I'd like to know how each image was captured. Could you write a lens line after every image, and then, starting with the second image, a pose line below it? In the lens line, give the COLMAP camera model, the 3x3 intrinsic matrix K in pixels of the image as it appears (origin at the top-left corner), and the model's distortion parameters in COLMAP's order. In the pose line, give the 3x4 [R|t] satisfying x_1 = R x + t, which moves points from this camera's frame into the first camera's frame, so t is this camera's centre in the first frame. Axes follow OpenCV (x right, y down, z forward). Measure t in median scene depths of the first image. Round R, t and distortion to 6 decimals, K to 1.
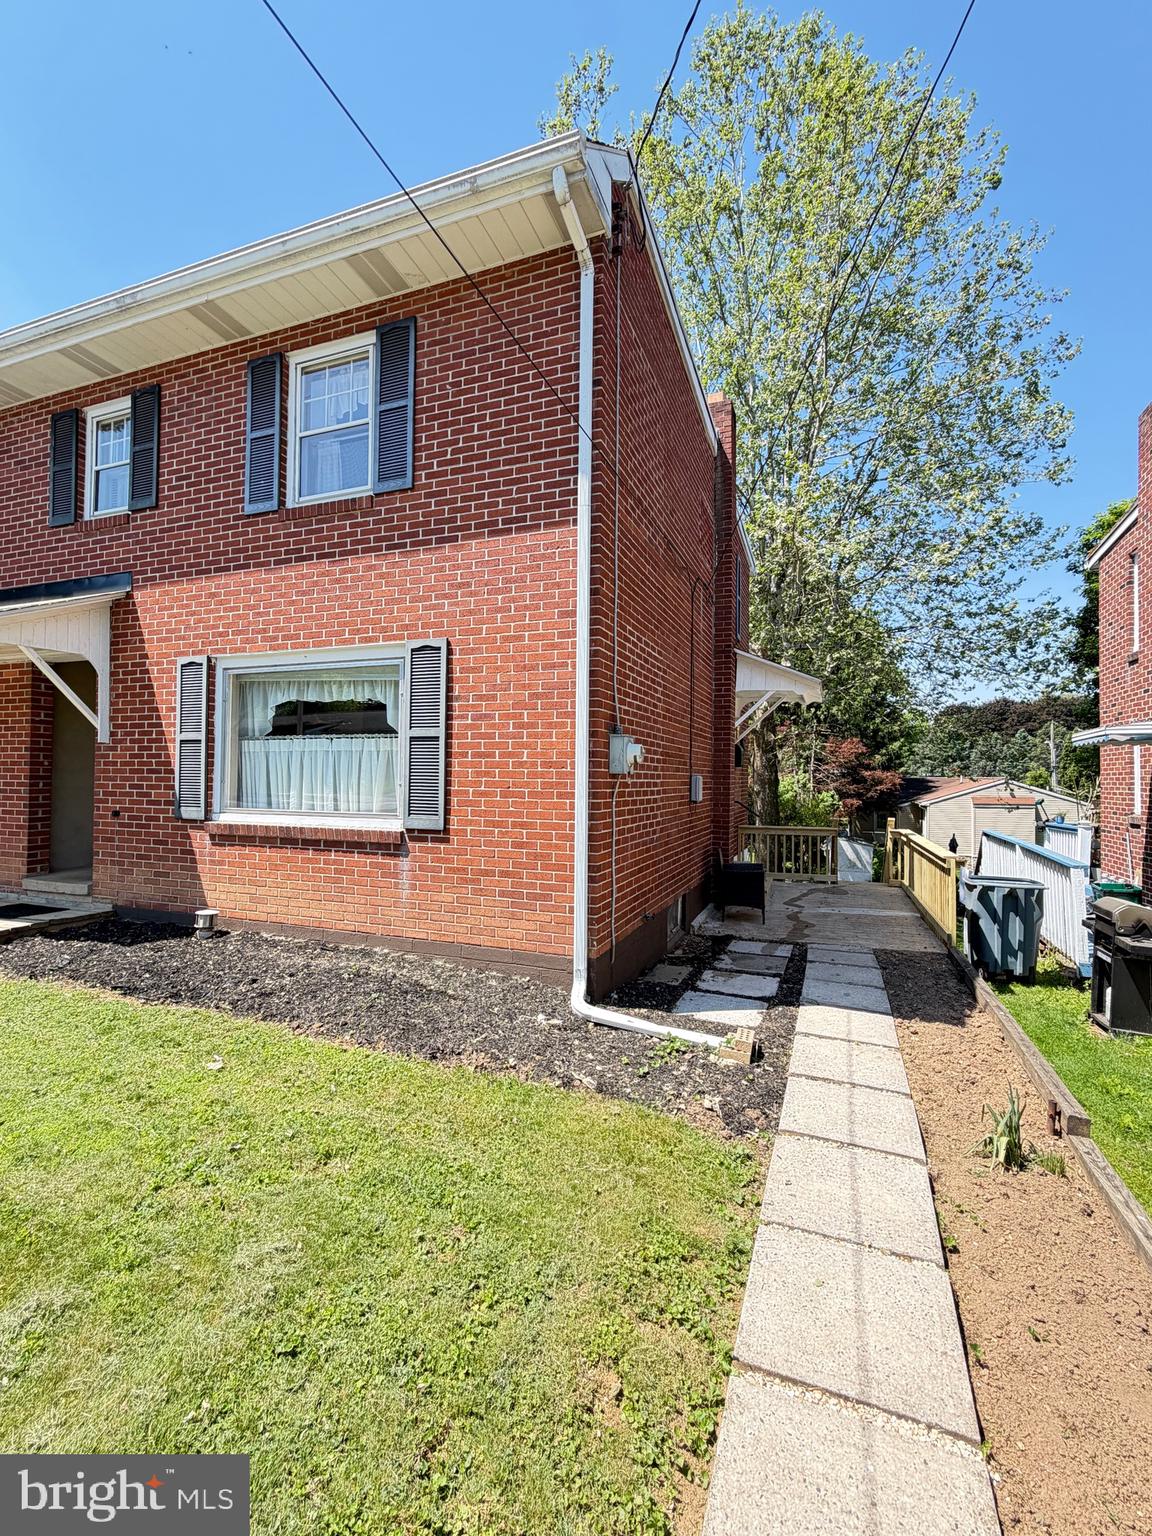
lens RADIAL K [[674.1, 0, 574.0], [0, 674.1, 767.6], [0, 0, 1]] dist [-0.001381, 0.000311]
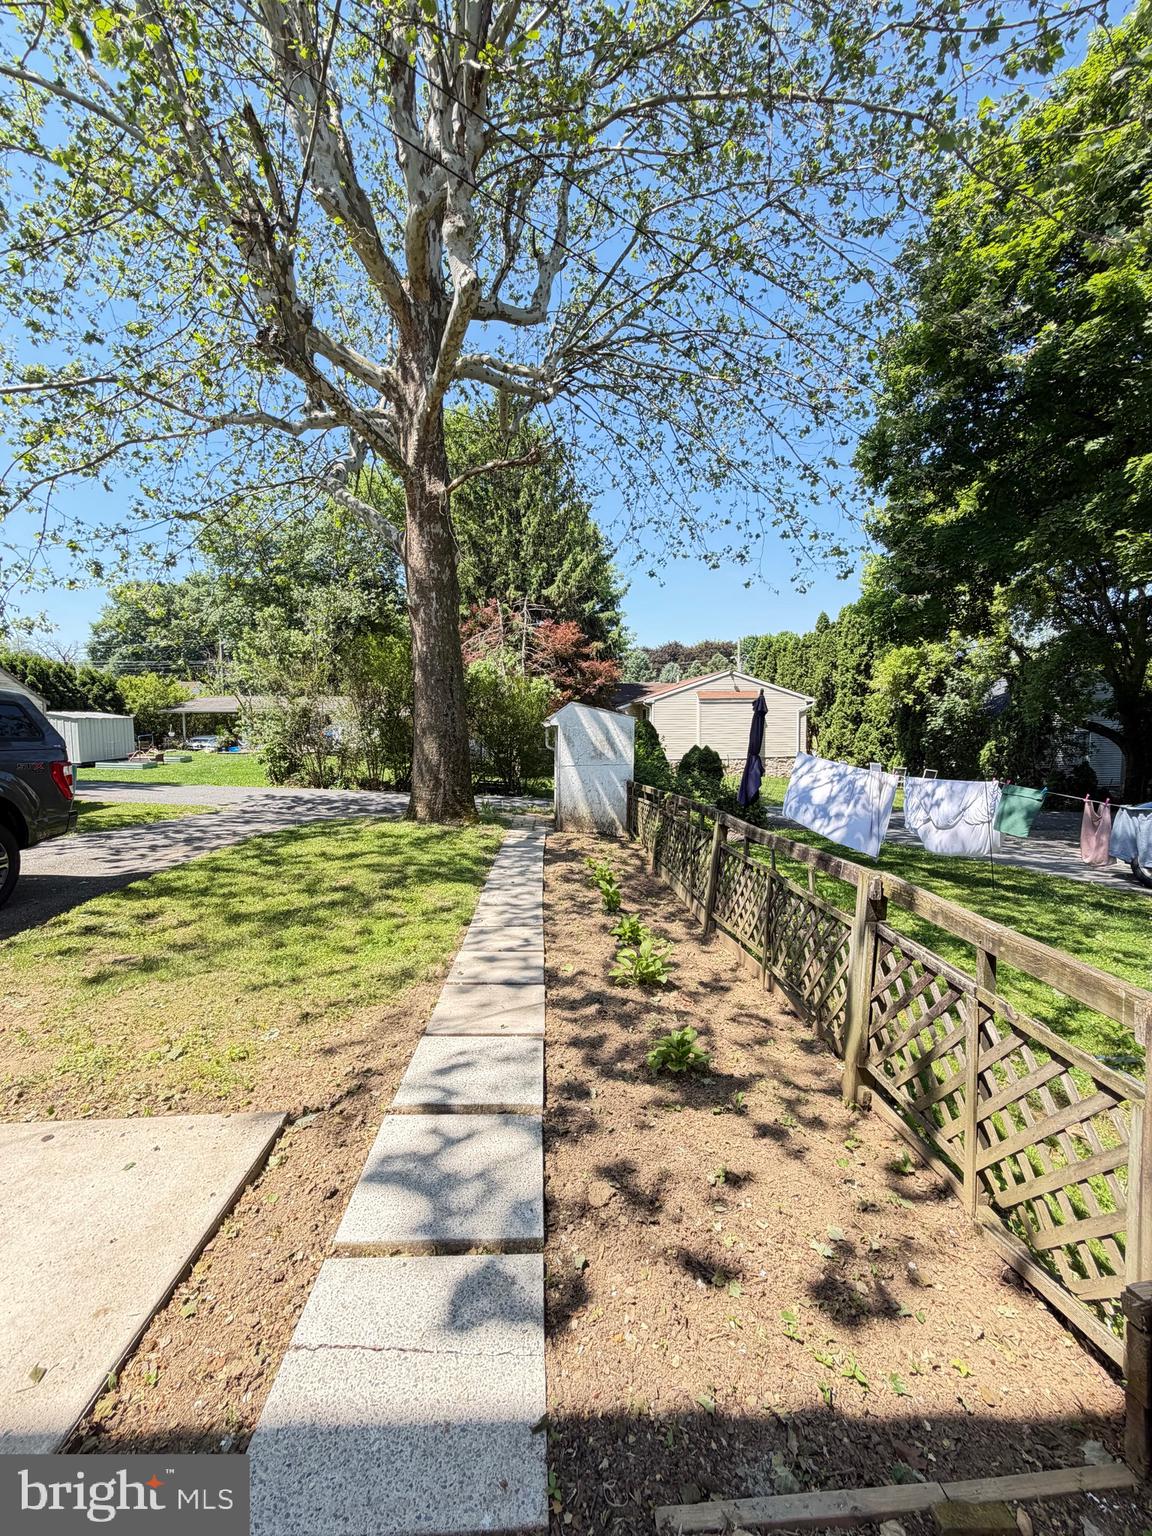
lens RADIAL K [[625.1, 0, 574.1], [0, 625.1, 770.4], [0, 0, 1]] dist [-0.000120, -0.000028]
pose [[0.911677, -0.046092, 0.408314, 0.122741], [0.006253, 0.995130, 0.098373, 0.068256], [-0.410860, -0.087131, 0.907525, 0.353213]]
